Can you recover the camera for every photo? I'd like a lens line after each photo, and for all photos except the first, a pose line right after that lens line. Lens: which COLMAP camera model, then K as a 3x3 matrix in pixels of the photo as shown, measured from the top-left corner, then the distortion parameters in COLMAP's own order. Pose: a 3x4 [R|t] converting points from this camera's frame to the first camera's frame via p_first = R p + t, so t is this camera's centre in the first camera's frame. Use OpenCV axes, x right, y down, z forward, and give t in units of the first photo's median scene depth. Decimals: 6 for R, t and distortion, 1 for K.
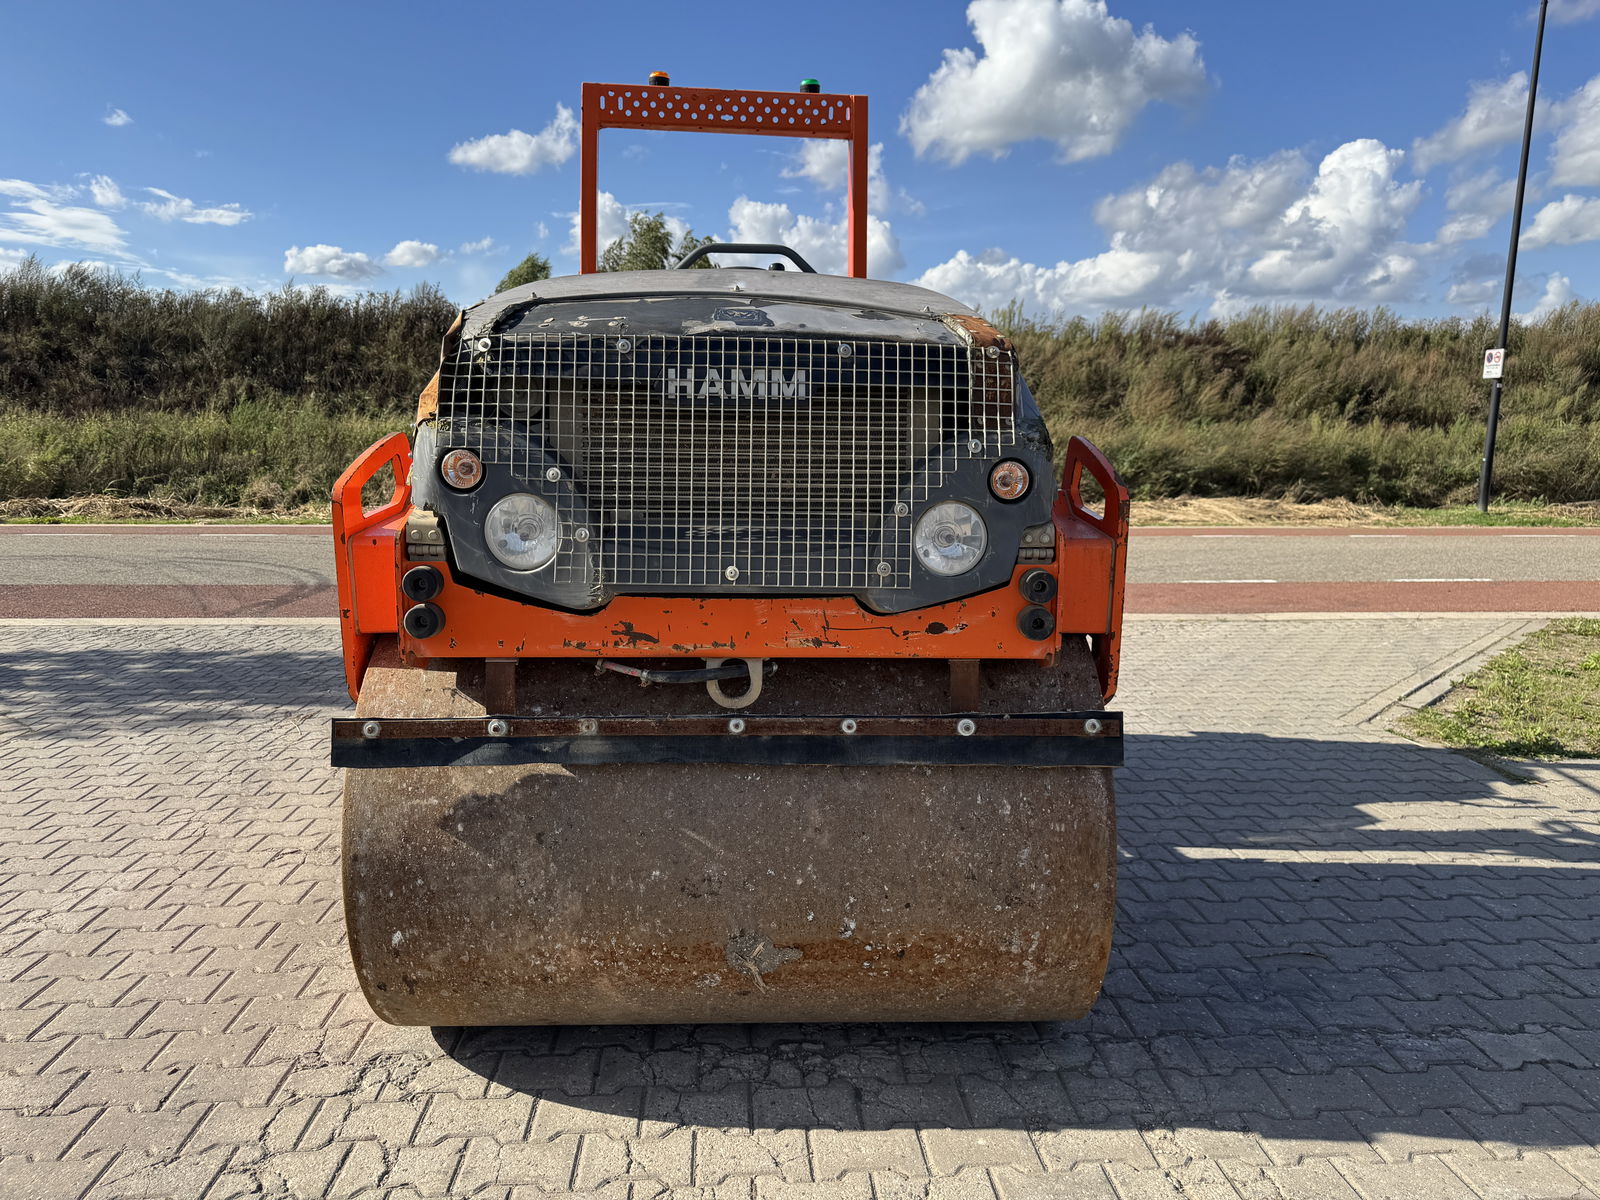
lens RADIAL K [[1120.2, 0, 797.6], [0, 1120.2, 603.4], [0, 0, 1]] dist [0.000348, -0.011953]
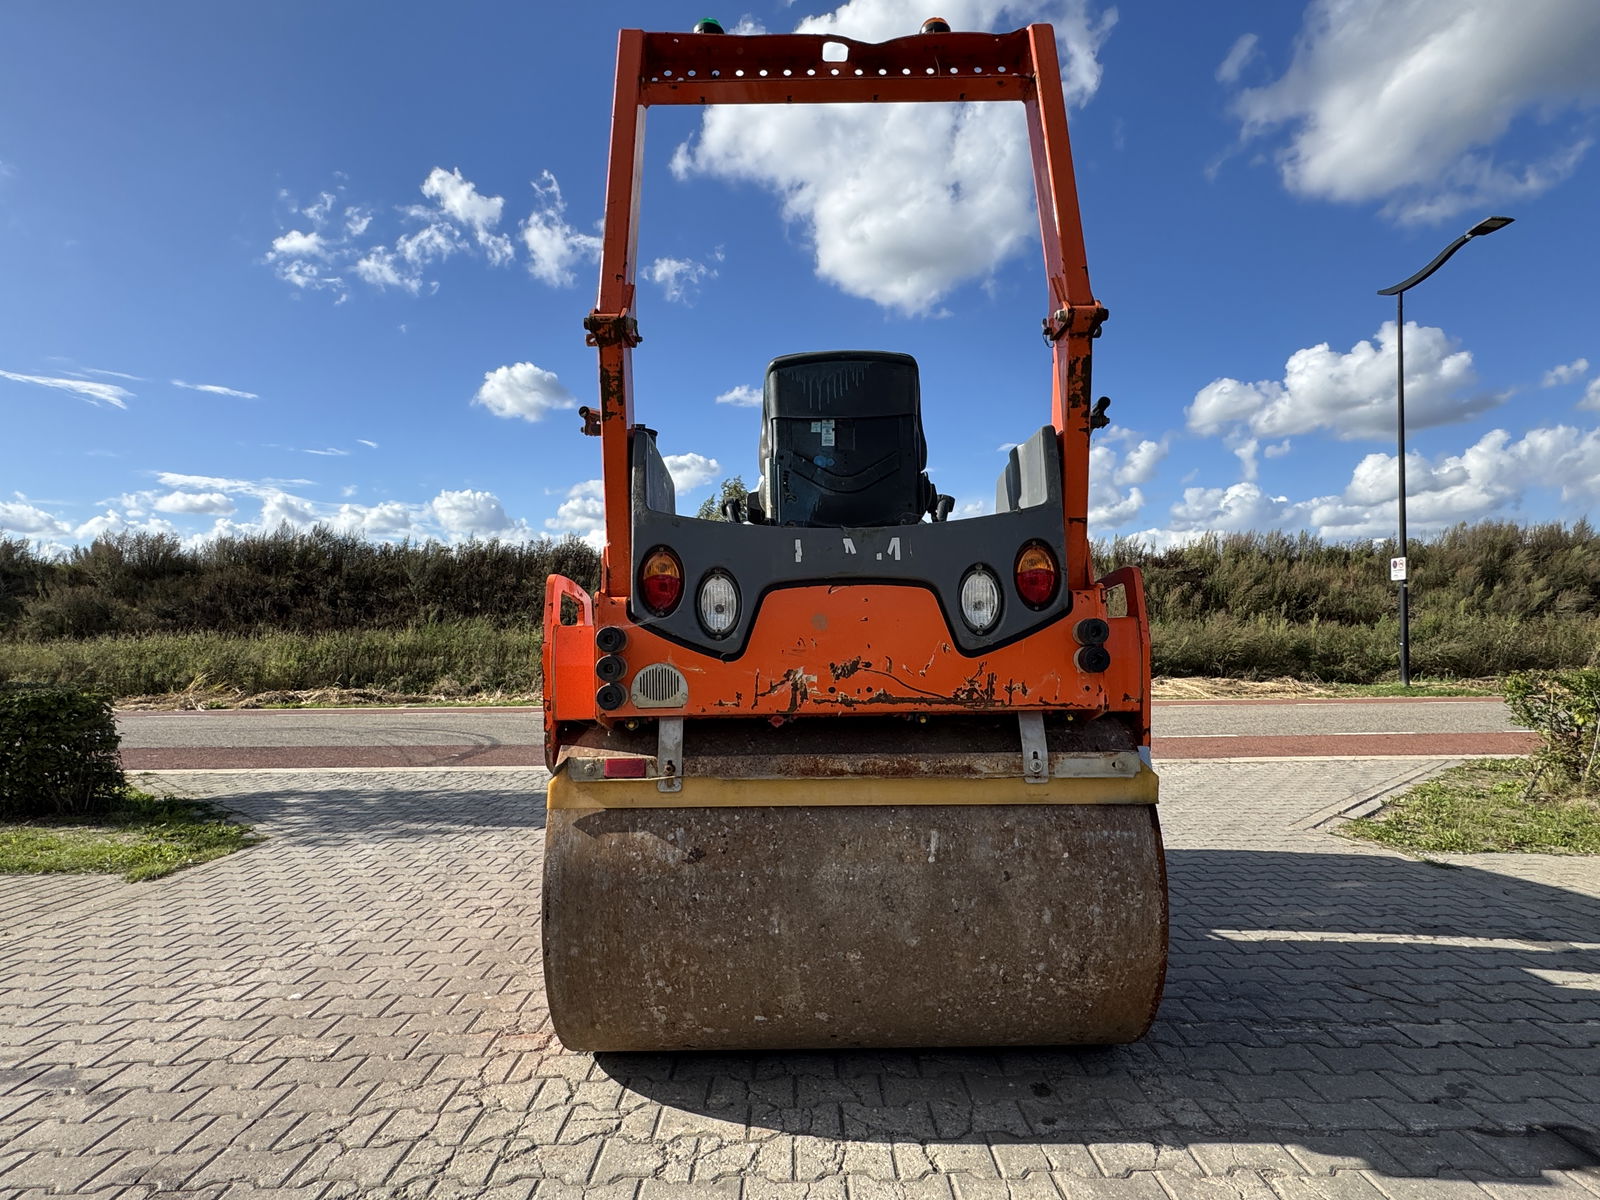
lens RADIAL K [[880.5, 0, 795.4], [0, 880.5, 598.5], [0, 0, 1]] dist [-0.021636, 0.004771]
pose [[0.997841, -0.020597, -0.062370, -0.007868], [0.007947, 0.980445, -0.196631, 0.065337], [0.065201, 0.195710, 0.978492, -0.076954]]
